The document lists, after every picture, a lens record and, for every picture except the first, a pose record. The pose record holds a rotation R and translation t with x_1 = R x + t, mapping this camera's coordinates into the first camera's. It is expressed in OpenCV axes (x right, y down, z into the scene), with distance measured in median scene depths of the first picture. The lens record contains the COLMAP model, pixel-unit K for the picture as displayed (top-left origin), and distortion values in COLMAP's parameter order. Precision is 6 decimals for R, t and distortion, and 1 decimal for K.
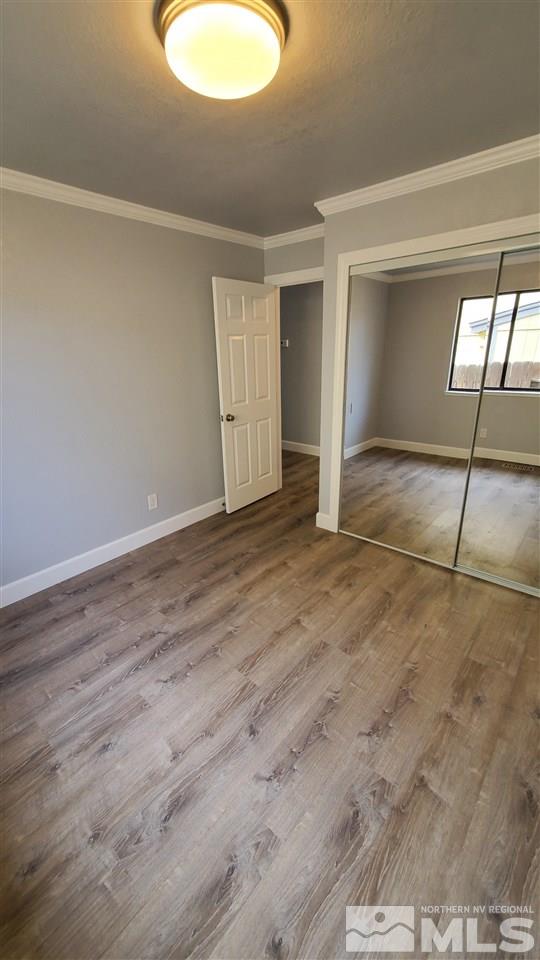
lens RADIAL K [[380.9, 0, 265.0], [0, 380.9, 473.0], [0, 0, 1]] dist [-0.000886, -0.000199]
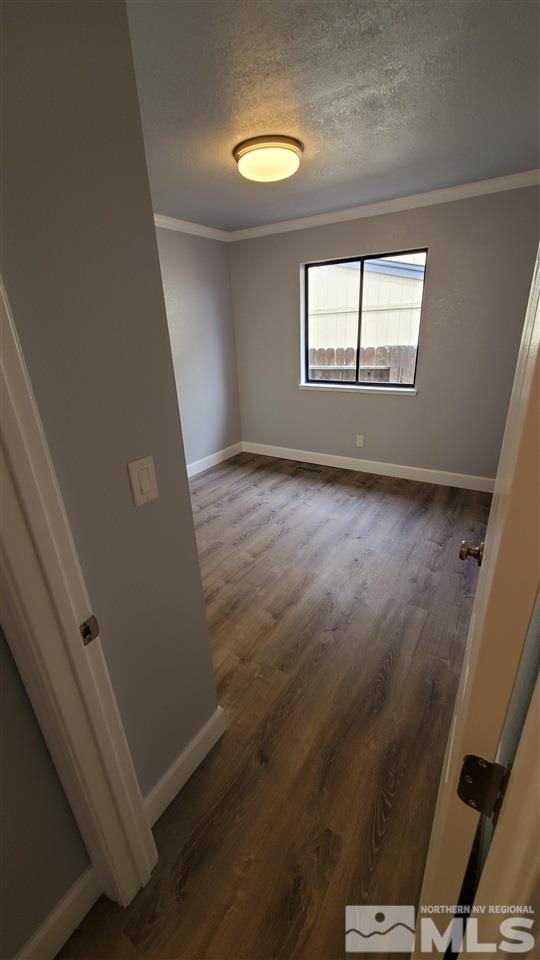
lens RADIAL K [[380.9, 0, 265.0], [0, 380.9, 473.0], [0, 0, 1]] dist [-0.000886, -0.000199]
pose [[-0.986675, 0.123159, -0.106319, 0.181163], [0.026163, 0.765055, 0.643433, -0.720813], [0.160584, 0.632078, -0.758083, 2.122464]]
